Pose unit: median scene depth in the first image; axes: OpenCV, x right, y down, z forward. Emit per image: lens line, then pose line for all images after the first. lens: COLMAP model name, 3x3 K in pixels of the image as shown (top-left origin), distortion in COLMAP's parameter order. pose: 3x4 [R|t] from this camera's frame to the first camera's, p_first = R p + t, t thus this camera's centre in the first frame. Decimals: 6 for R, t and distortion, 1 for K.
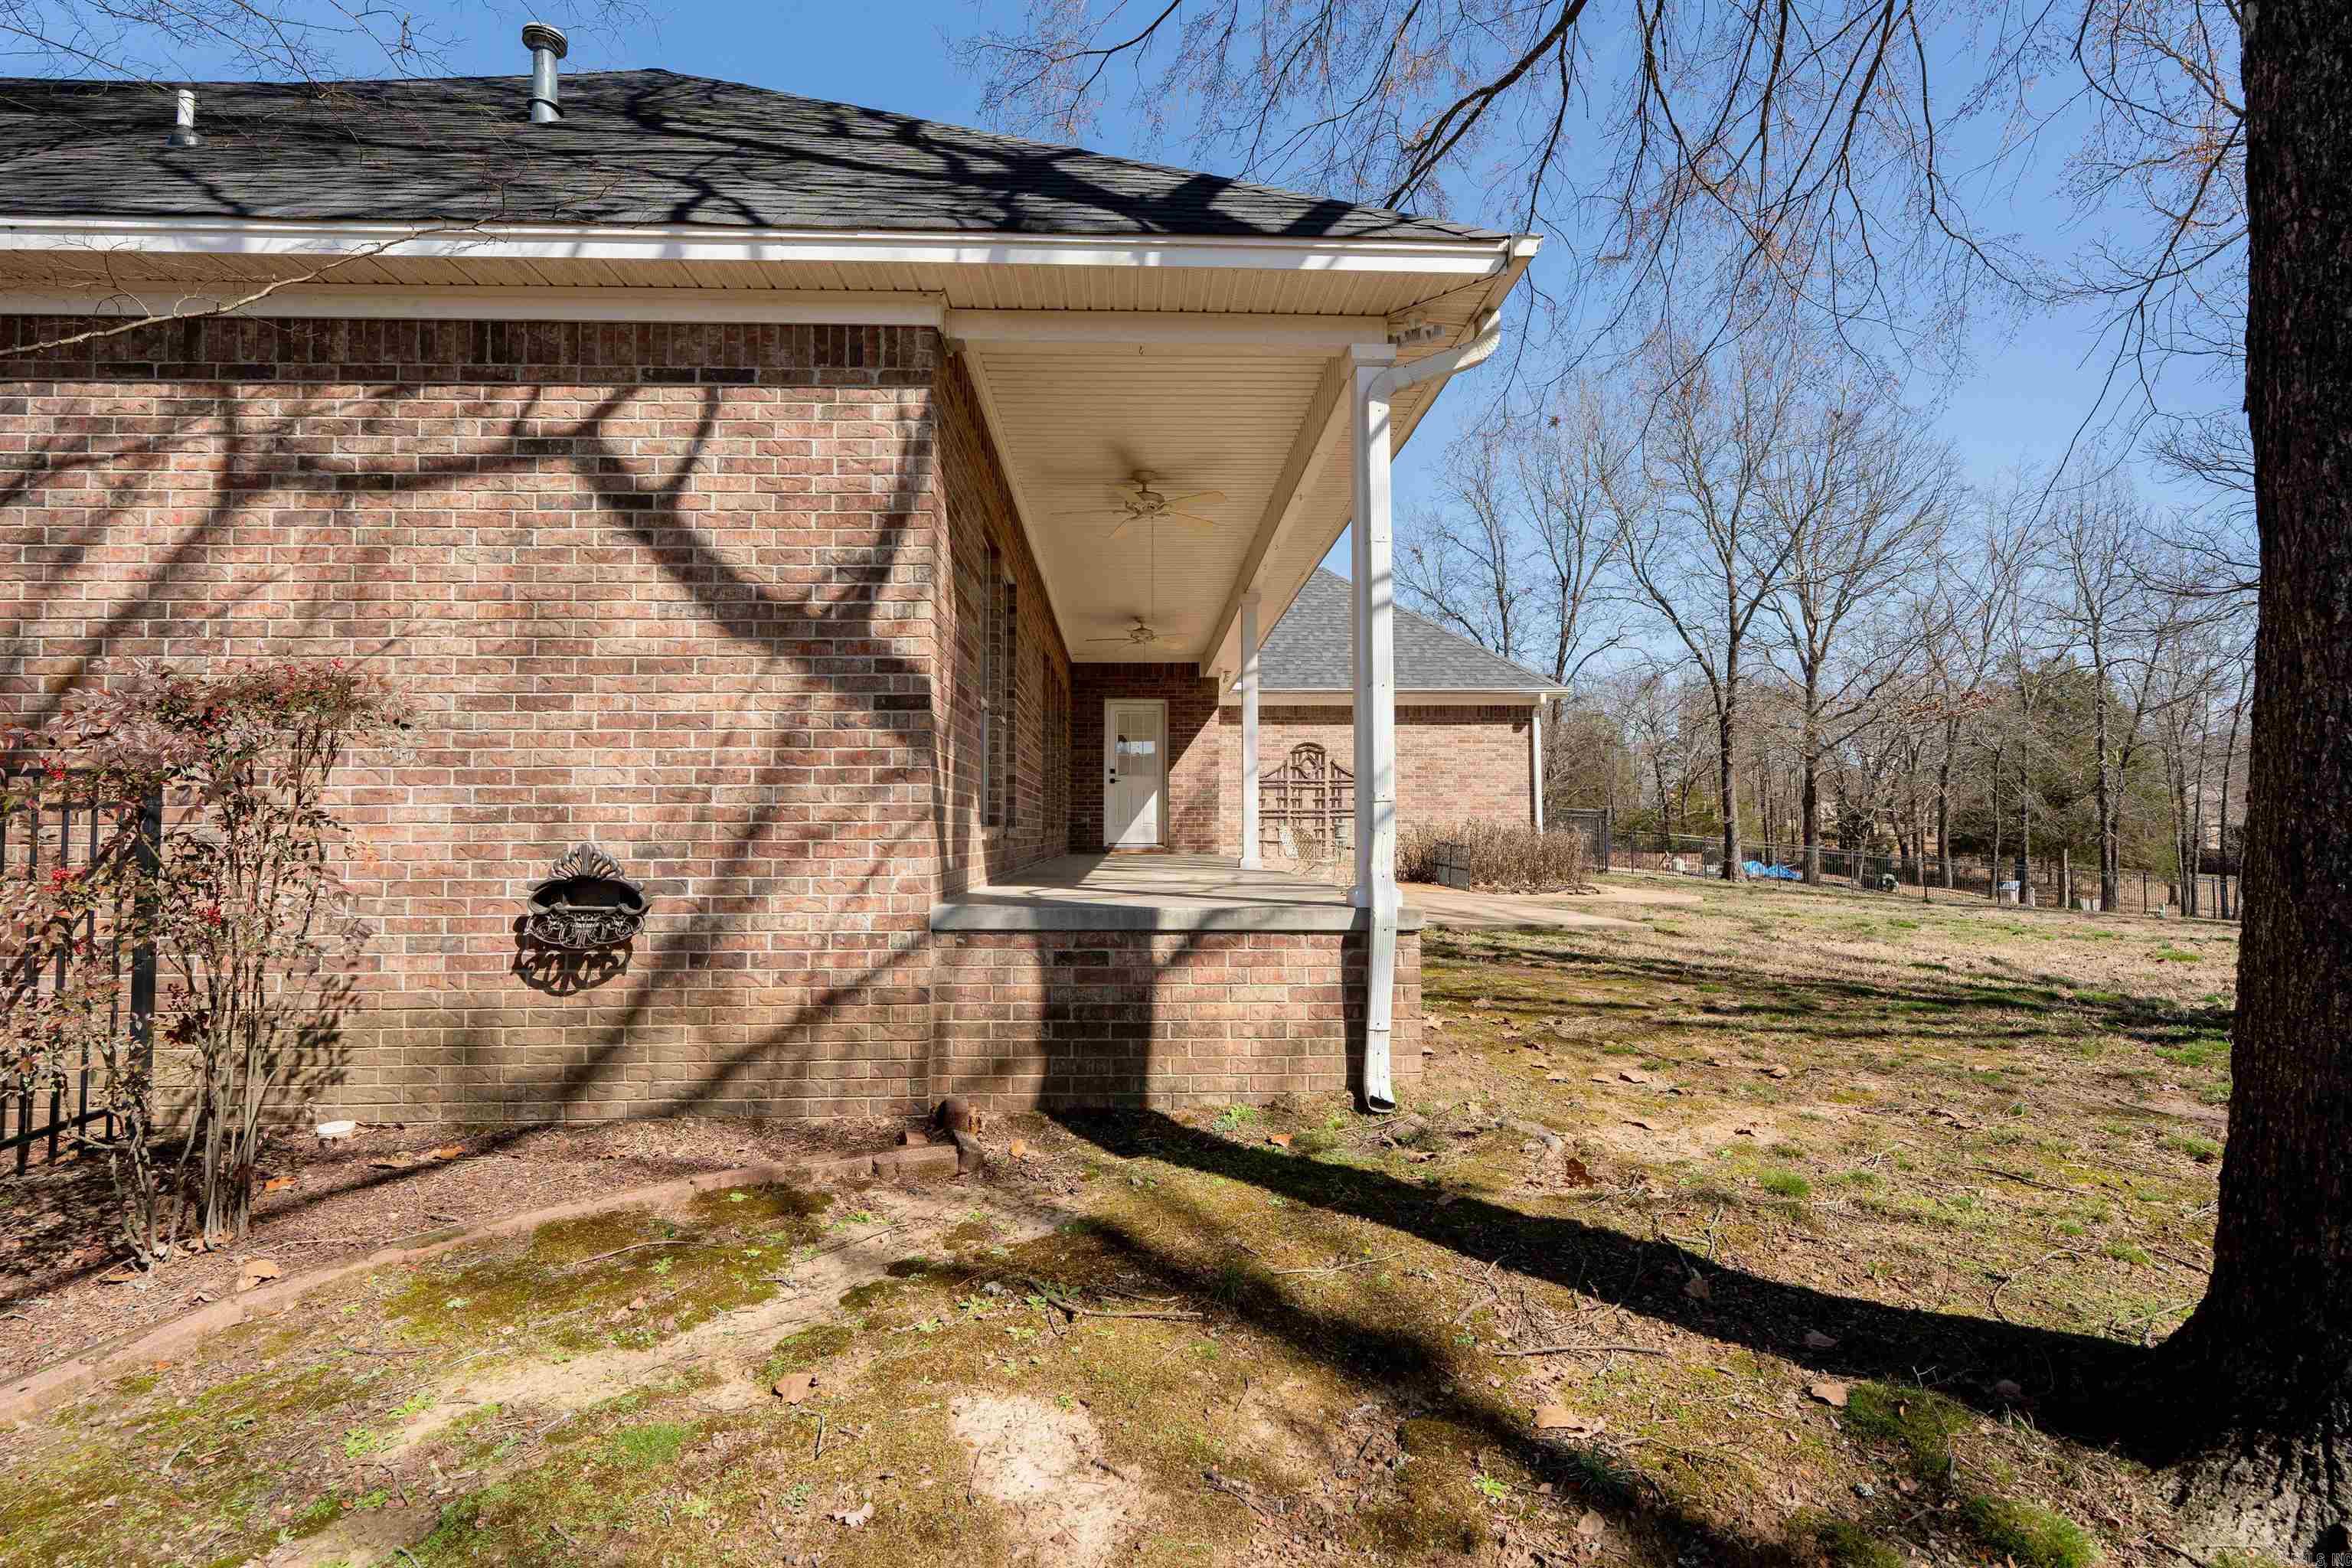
lens RADIAL K [[1049.5, 0, 1182.3], [0, 1049.5, 787.2], [0, 0, 1]] dist [-0.004648, 0.001835]
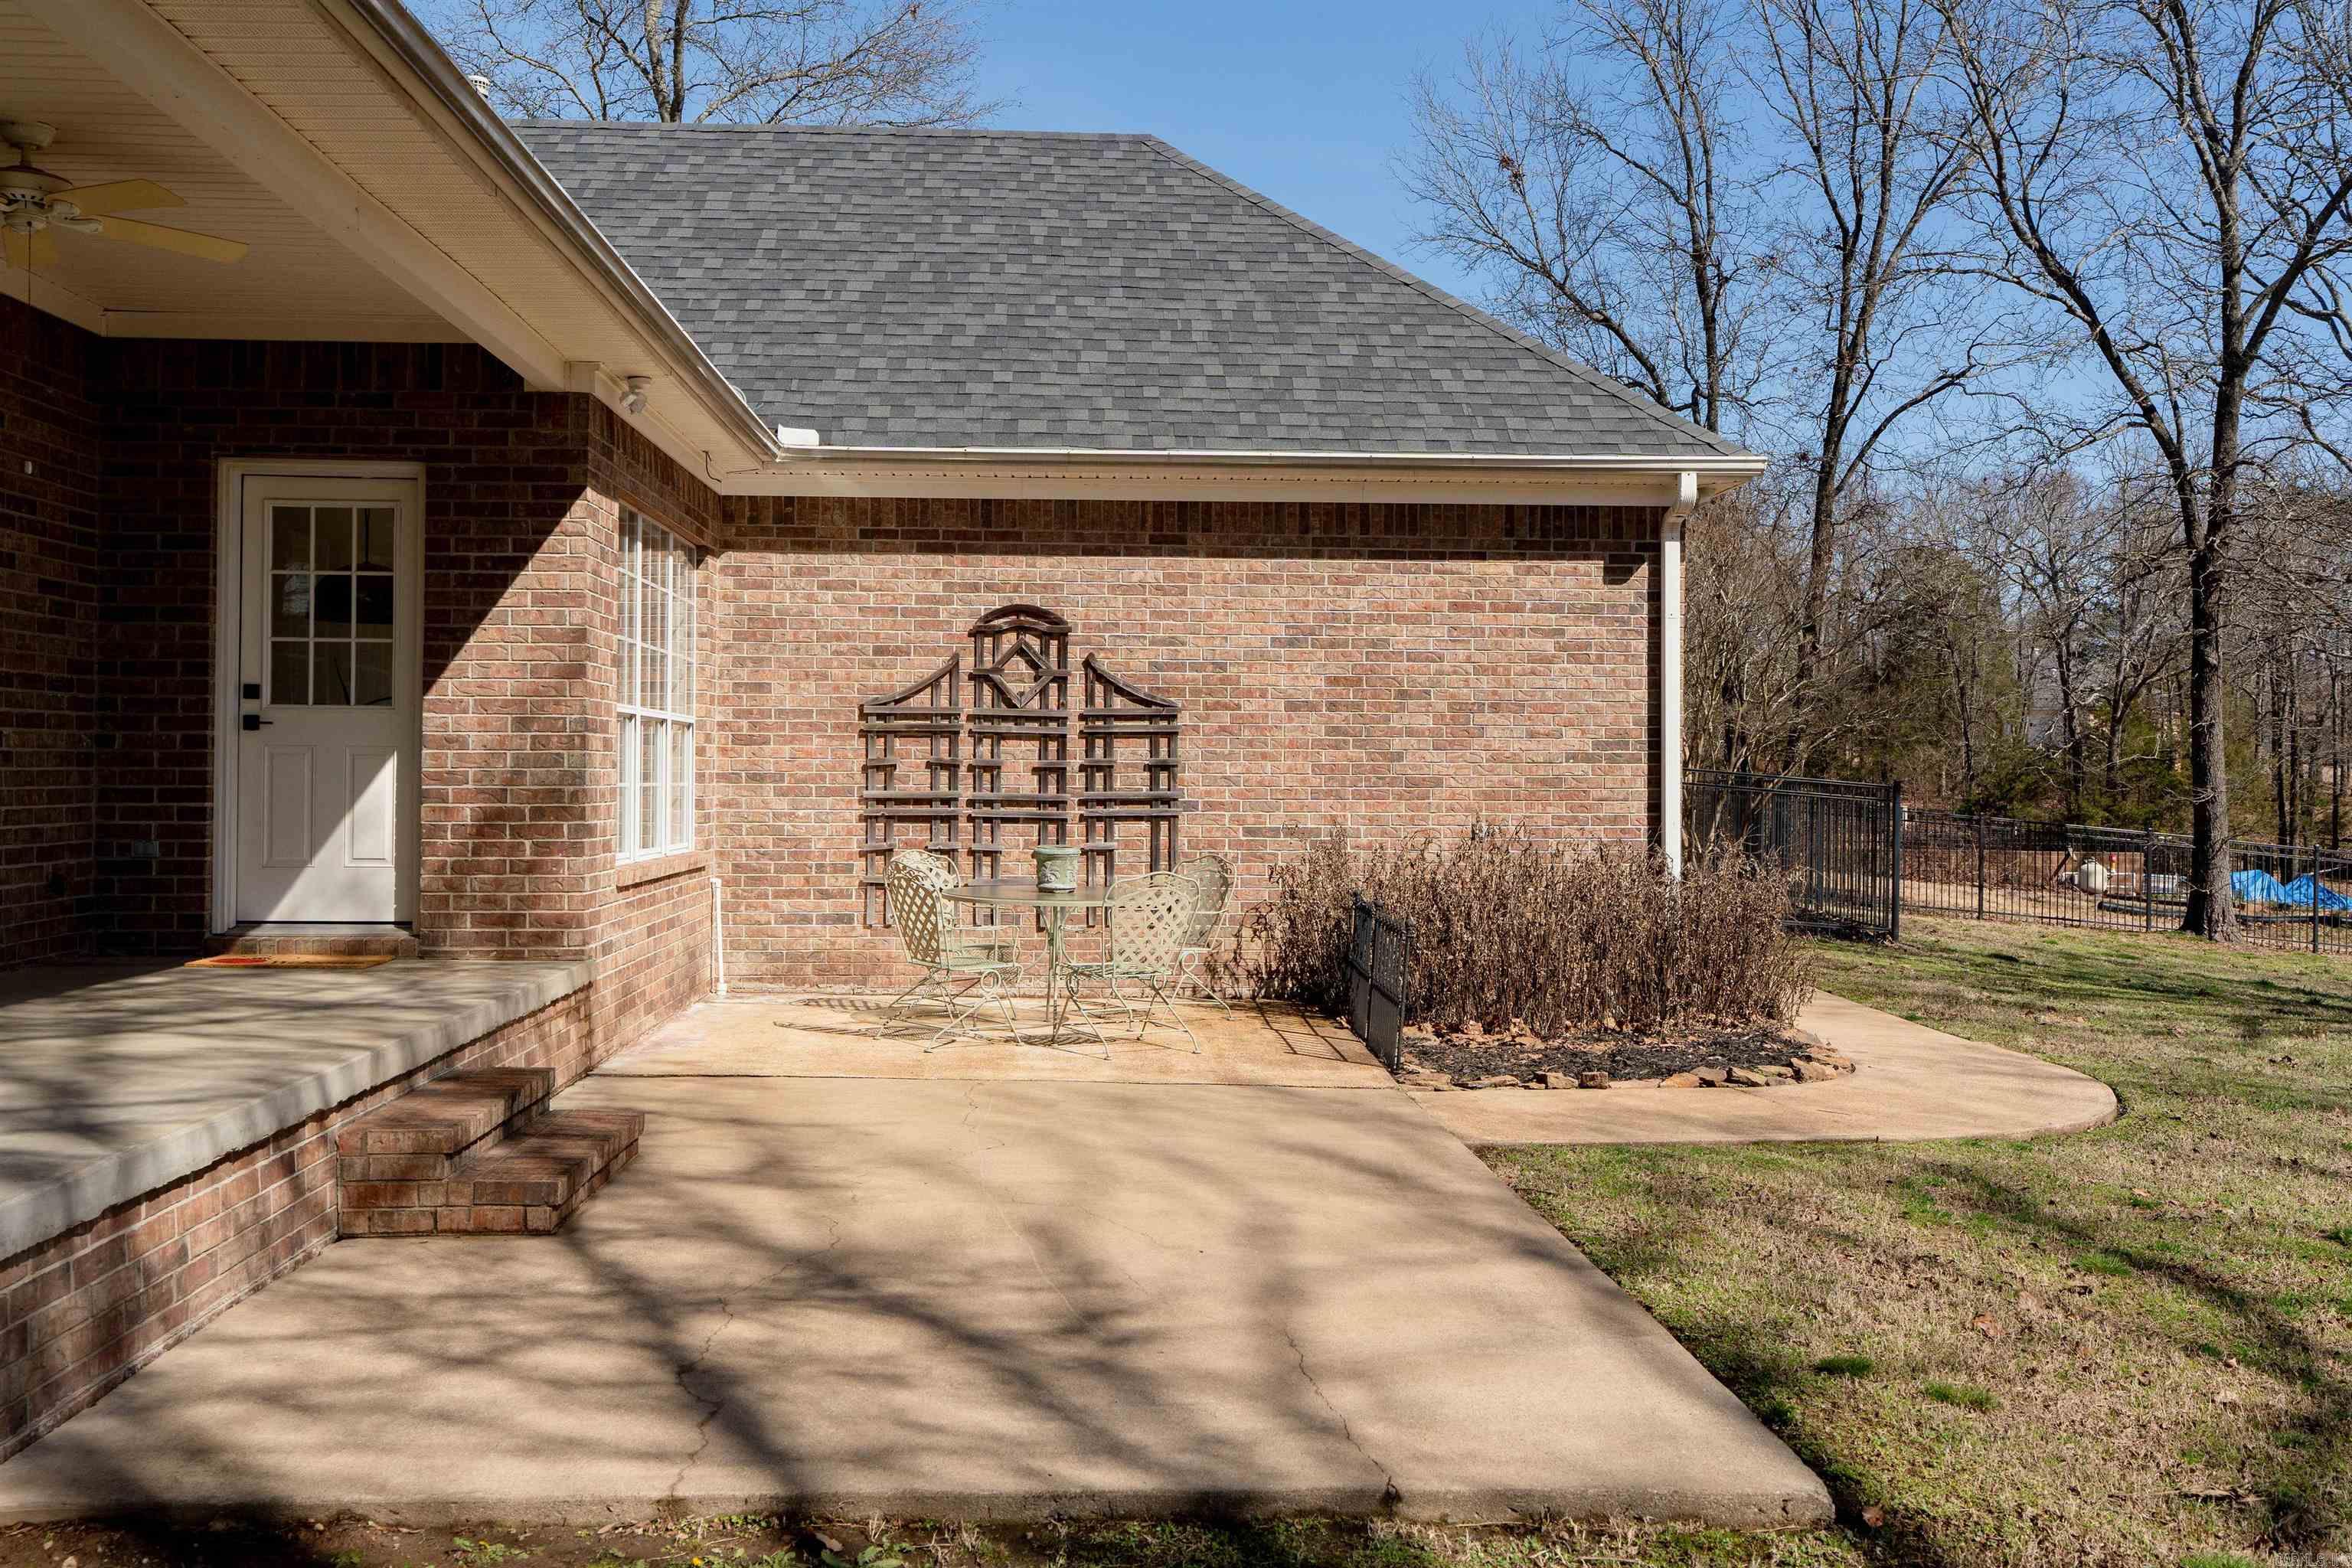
lens RADIAL K [[2060.0, 0, 1171.9], [0, 2060.0, 780.7], [0, 0, 1]] dist [-0.000044, -0.004562]
pose [[0.999831, 0.010127, 0.015325, 0.081737], [-0.010808, 0.998929, 0.044985, -0.007884], [-0.014853, -0.045143, 0.998870, 0.157152]]
